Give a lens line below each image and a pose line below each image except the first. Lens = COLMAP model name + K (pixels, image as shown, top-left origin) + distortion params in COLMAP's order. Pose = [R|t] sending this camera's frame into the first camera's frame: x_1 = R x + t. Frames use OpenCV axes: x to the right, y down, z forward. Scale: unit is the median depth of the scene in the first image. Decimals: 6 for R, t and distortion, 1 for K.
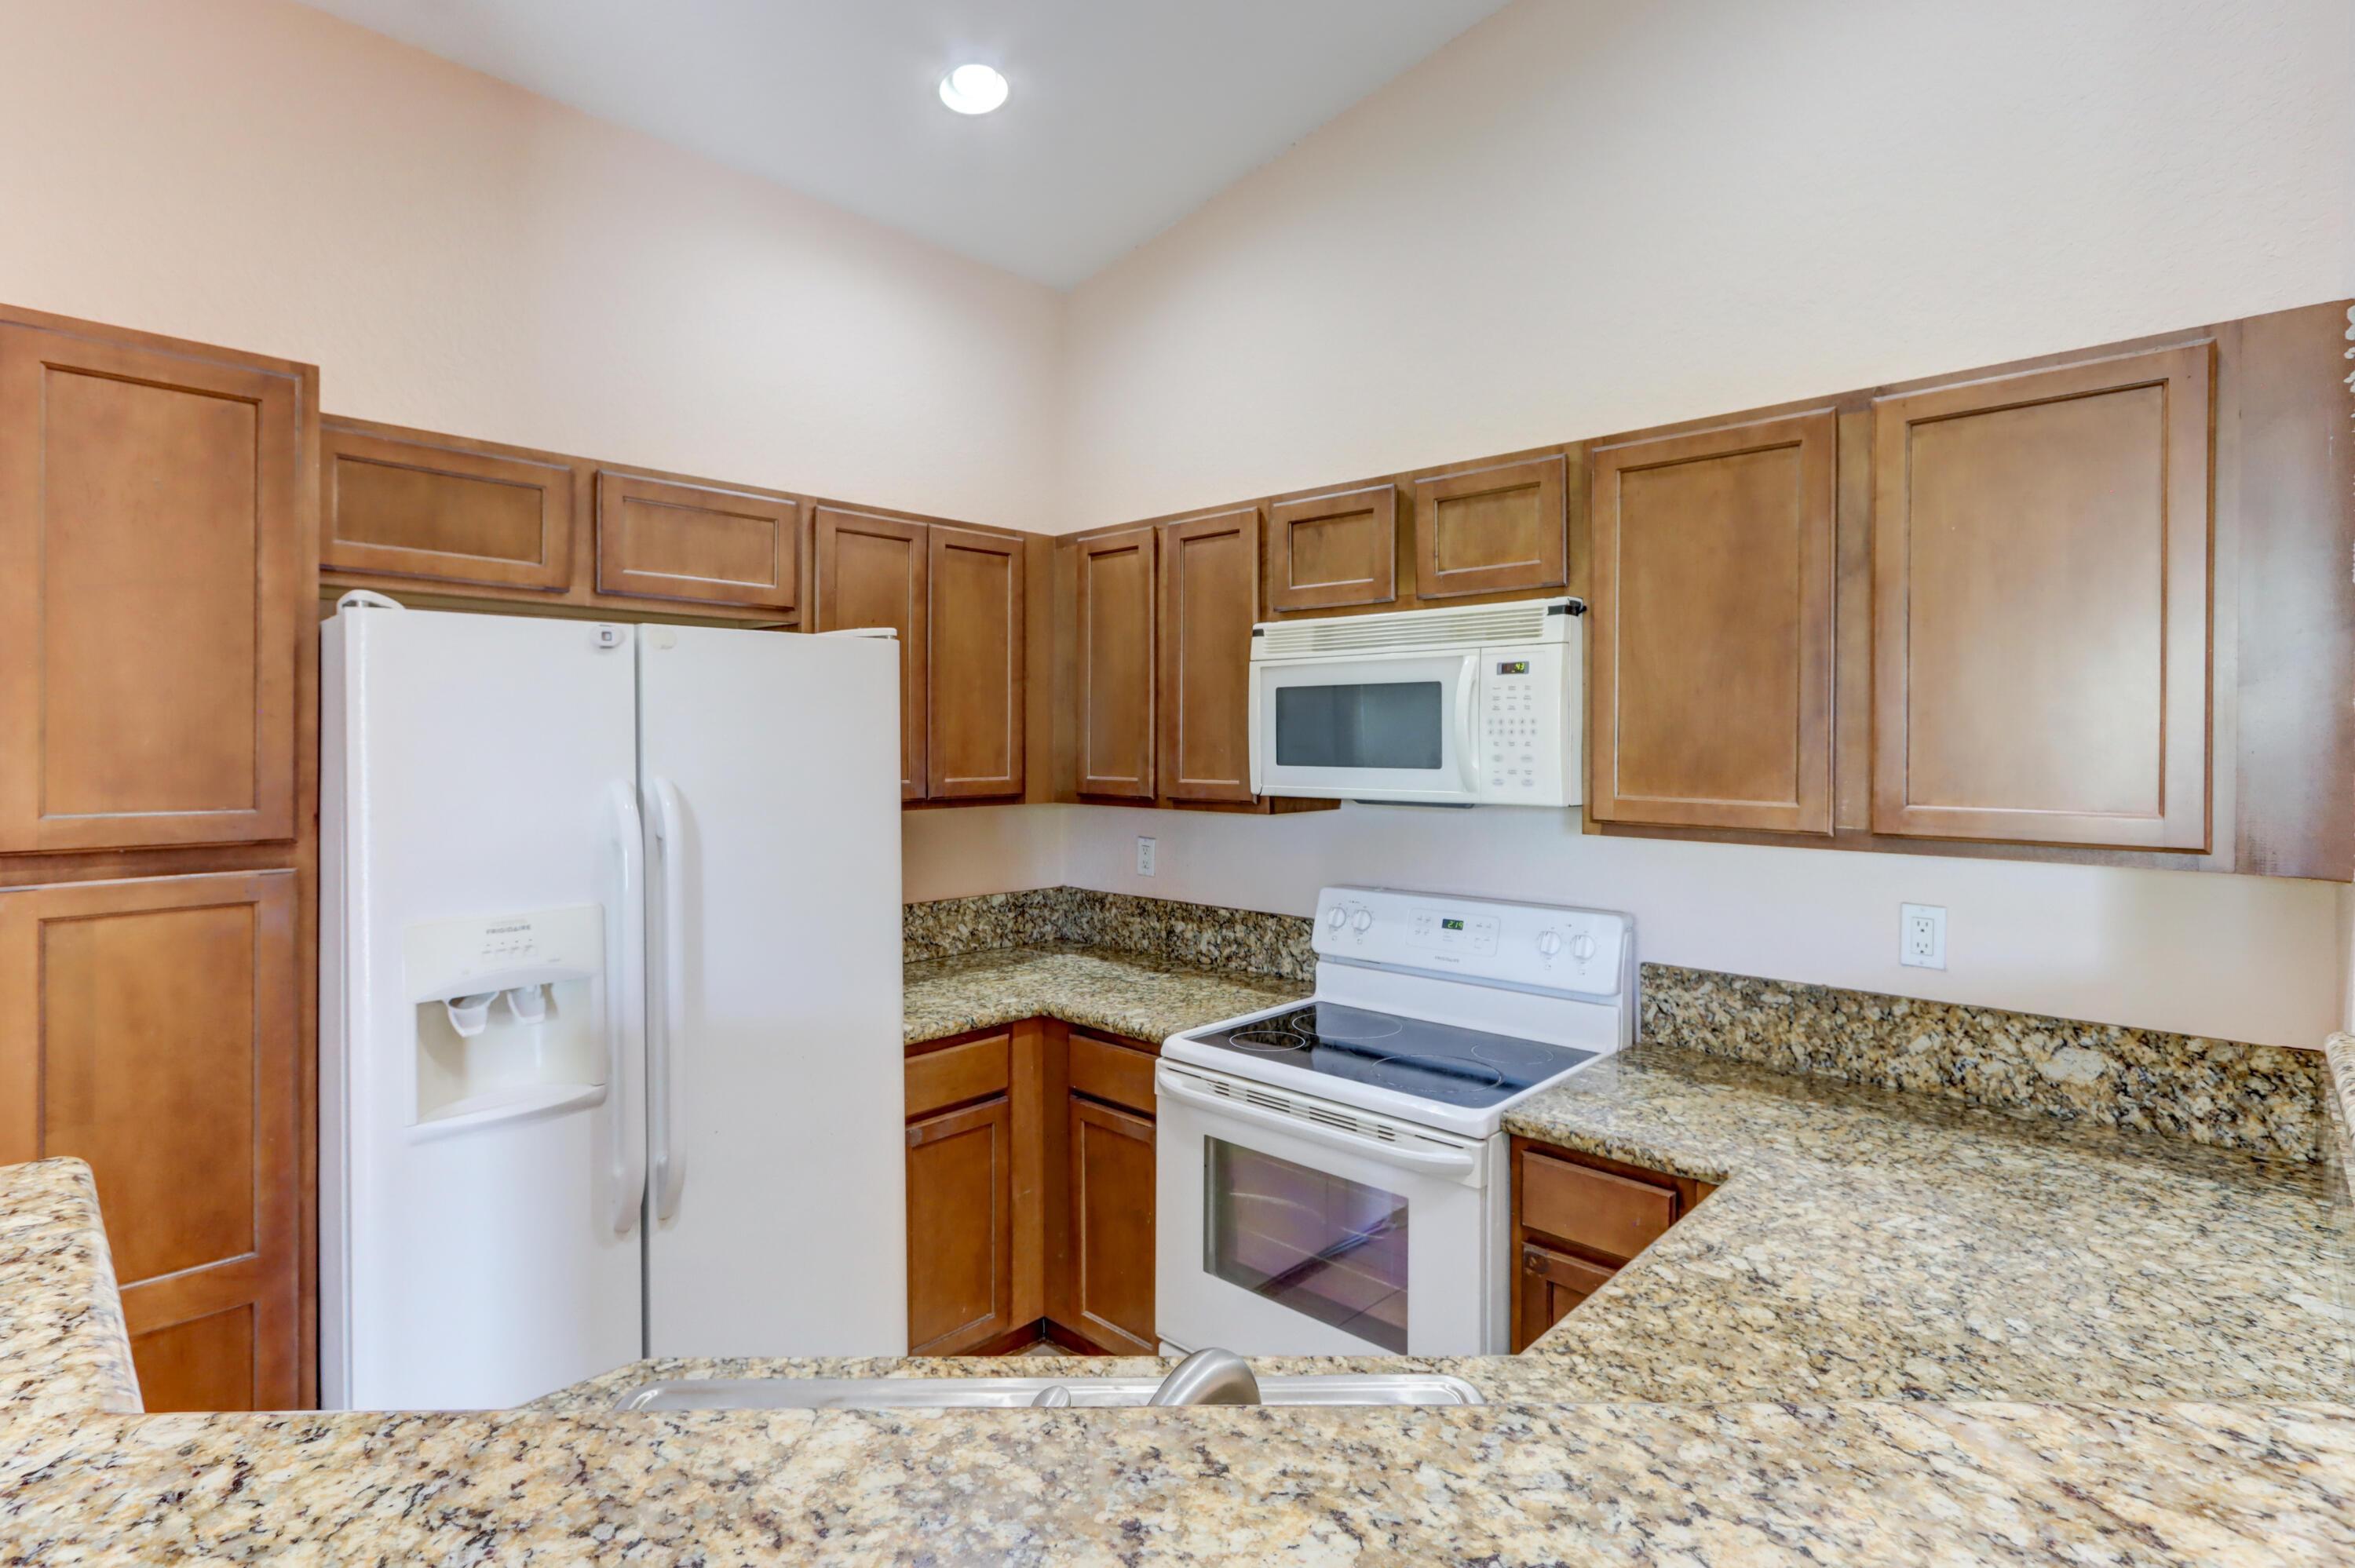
lens RADIAL K [[1134.1, 0, 1143.0], [0, 1134.1, 737.6], [0, 0, 1]] dist [-0.000084, 0.001574]
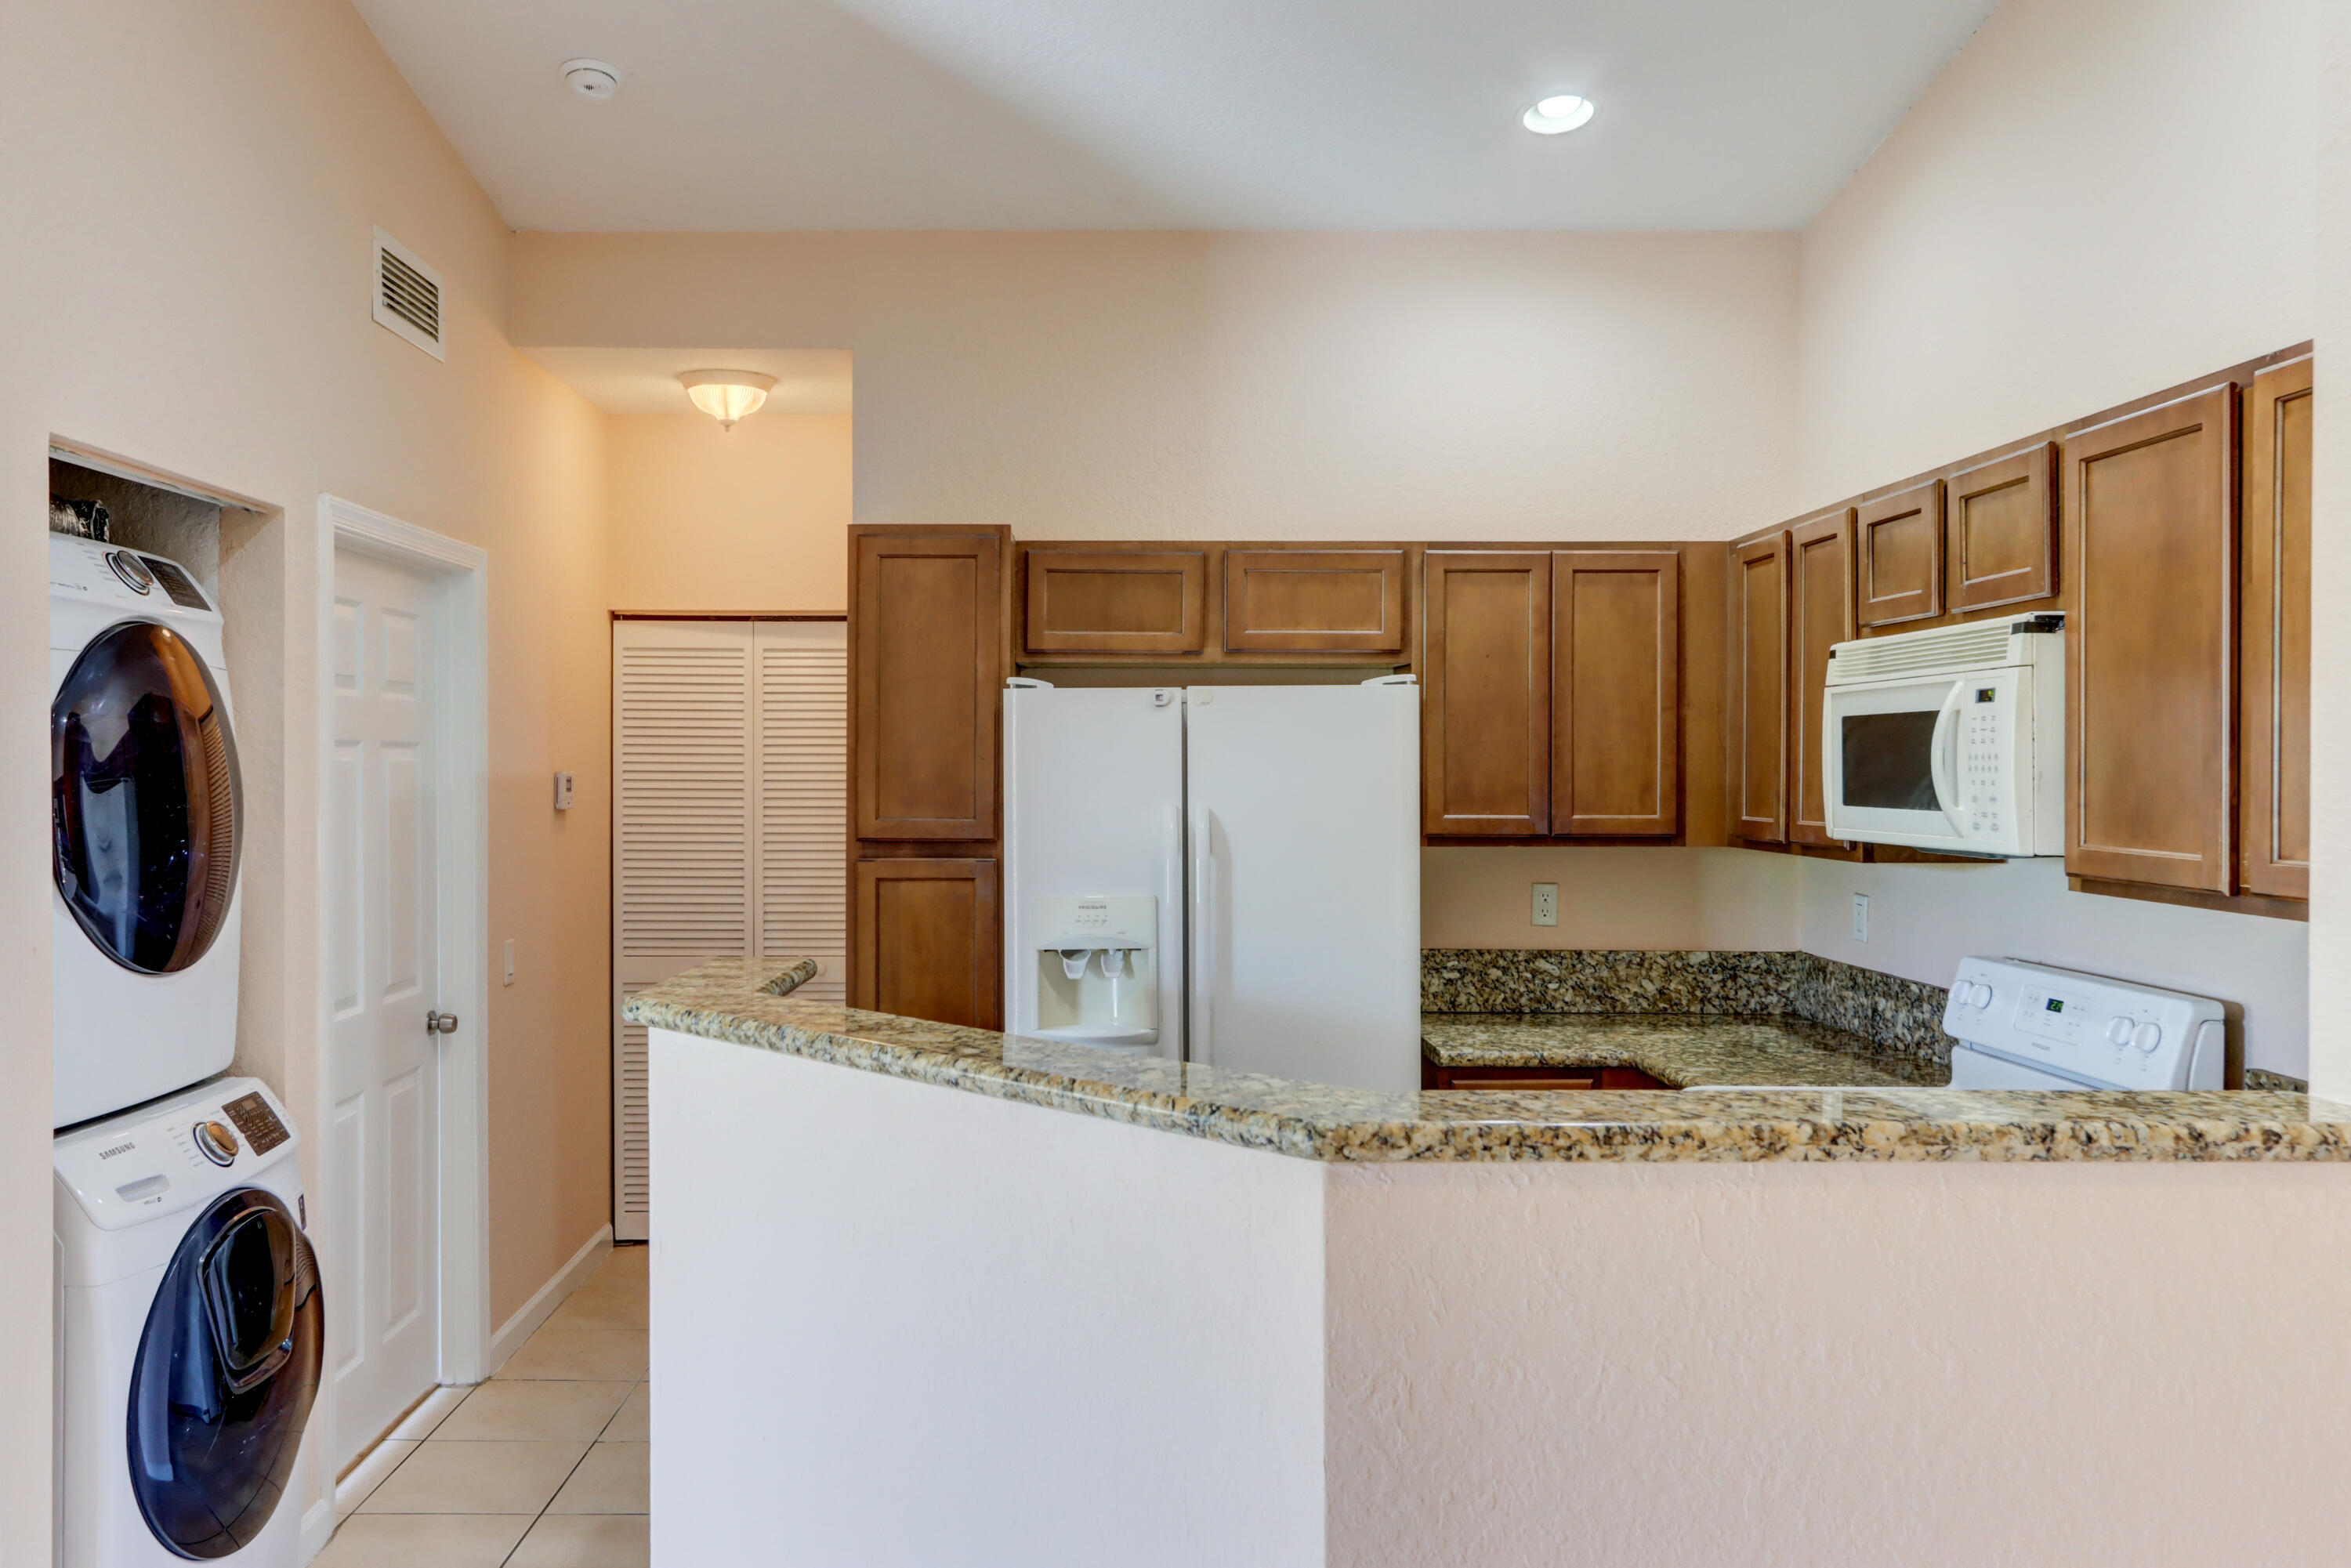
lens RADIAL K [[1789.1, 0, 1080.6], [0, 1789.1, 777.2], [0, 0, 1]] dist [-0.000583, 0.003199]
pose [[0.688375, 0.004688, -0.725339, 0.752236], [0.000642, 0.999975, 0.007072, -0.007775], [0.725354, -0.005334, 0.688355, -0.399970]]
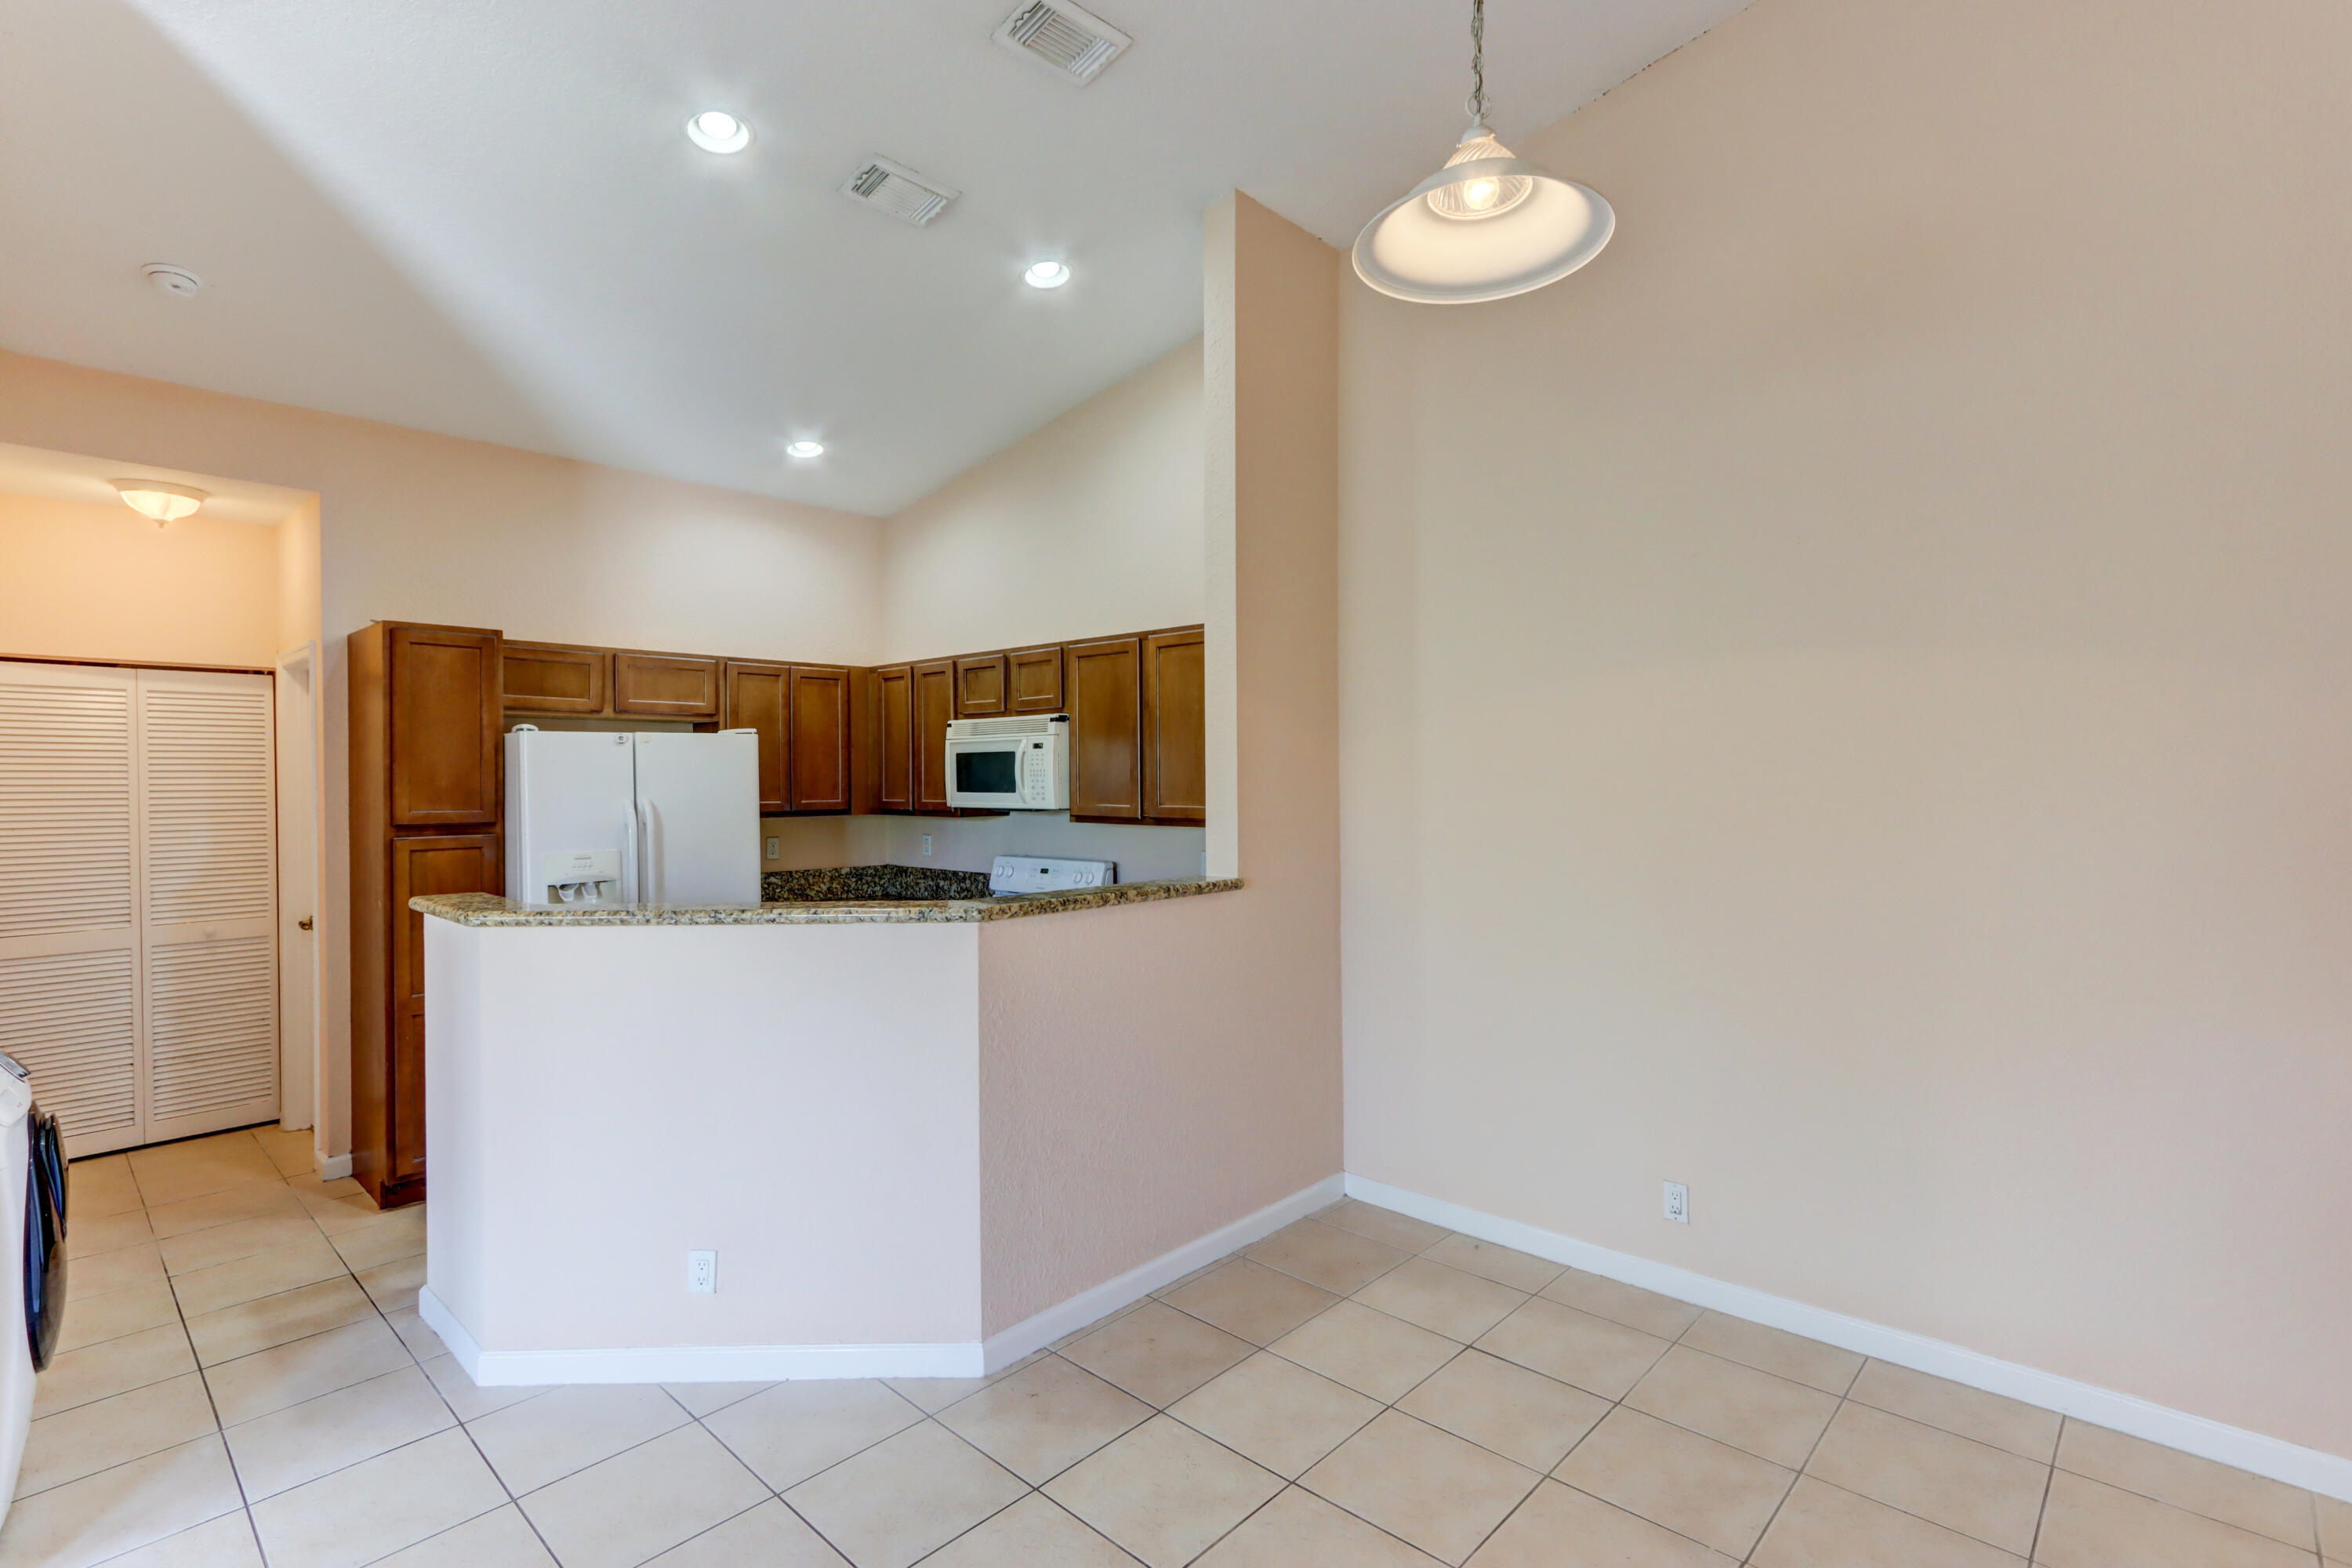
lens RADIAL K [[1108.0, 0, 1148.0], [0, 1108.0, 790.1], [0, 0, 1]] dist [0.001289, 0.000967]
pose [[0.999979, -0.006472, 0.000215, 0.477464], [0.006469, 0.999890, 0.013338, -0.003179], [-0.000301, -0.013337, 0.999911, -1.001701]]
